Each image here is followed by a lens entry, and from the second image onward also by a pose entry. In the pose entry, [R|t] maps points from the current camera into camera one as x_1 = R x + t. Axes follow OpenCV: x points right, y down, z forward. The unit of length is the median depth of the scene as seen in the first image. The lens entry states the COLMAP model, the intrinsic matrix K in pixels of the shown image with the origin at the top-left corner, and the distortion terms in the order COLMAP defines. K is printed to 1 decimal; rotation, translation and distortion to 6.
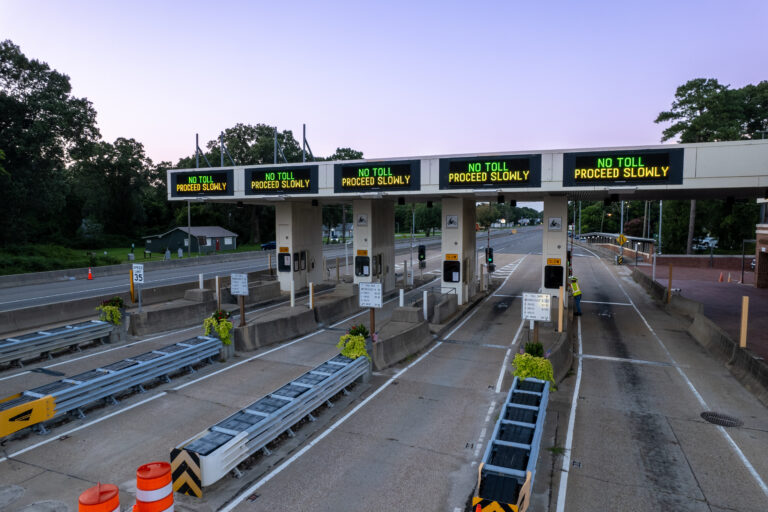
lens RADIAL K [[489.0, 0, 386.3], [0, 489.0, 260.2], [0, 0, 1]] dist [-0.072954, 0.066209]
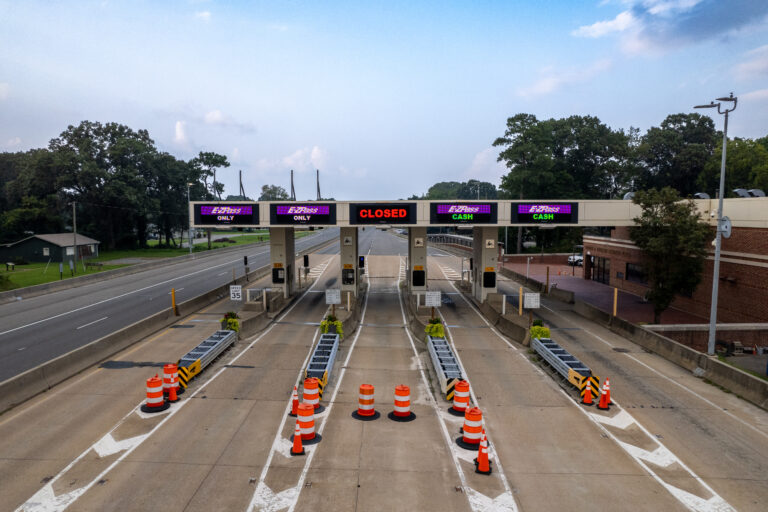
lens RADIAL K [[503.9, 0, 369.3], [0, 503.9, 259.4], [0, 0, 1]] dist [-0.066800, 0.056259]
pose [[0.943987, -0.030533, 0.328566, -0.462934], [0.028309, 0.999532, 0.011550, -0.050523], [-0.328765, -0.001601, 0.944410, -0.296899]]
